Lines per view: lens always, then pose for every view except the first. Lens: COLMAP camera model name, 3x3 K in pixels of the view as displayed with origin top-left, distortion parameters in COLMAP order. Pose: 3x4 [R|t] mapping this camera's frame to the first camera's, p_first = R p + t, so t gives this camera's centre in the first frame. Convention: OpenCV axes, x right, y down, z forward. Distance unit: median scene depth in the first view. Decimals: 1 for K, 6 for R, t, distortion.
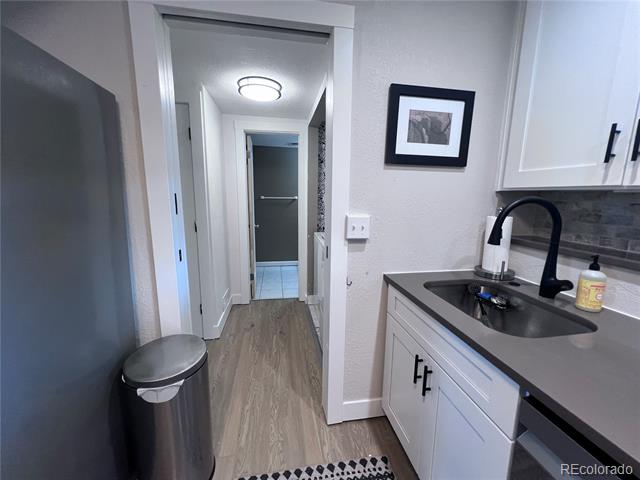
lens RADIAL K [[254.6, 0, 318.7], [0, 254.6, 238.3], [0, 0, 1]] dist [-0.001771, 0.000077]
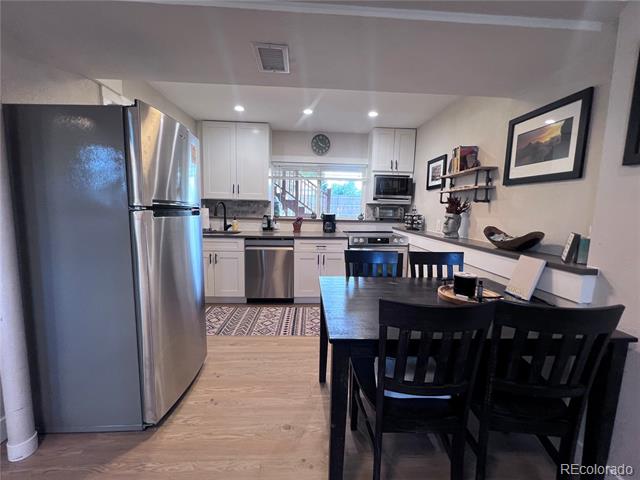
lens RADIAL K [[257.8, 0, 320.3], [0, 257.8, 236.3], [0, 0, 1]] dist [-0.001121, -0.000003]
pose [[0.112147, -0.116624, 0.986824, -2.037471], [0.144169, 0.984491, 0.099964, 0.119563], [-0.983178, 0.131059, 0.127221, -0.573040]]
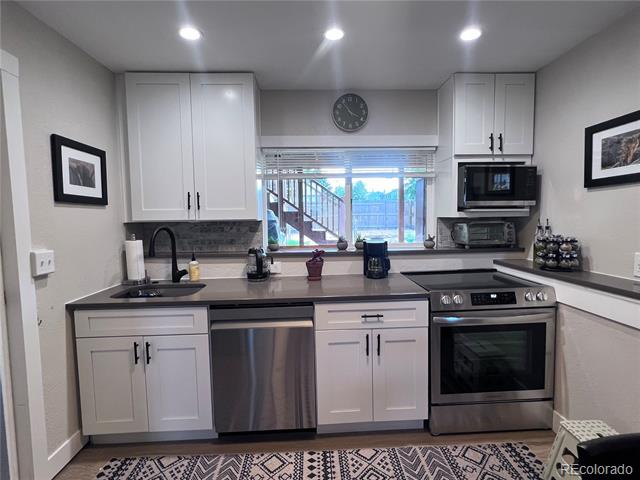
lens RADIAL K [[319.6, 0, 320.6], [0, 319.6, 241.0], [0, 0, 1]] dist [0.011403, -0.000429]
pose [[0.117637, -0.087390, 0.989204, -0.980223], [0.182531, 0.981052, 0.064963, -0.009580], [-0.976137, 0.172918, 0.131360, -0.260581]]
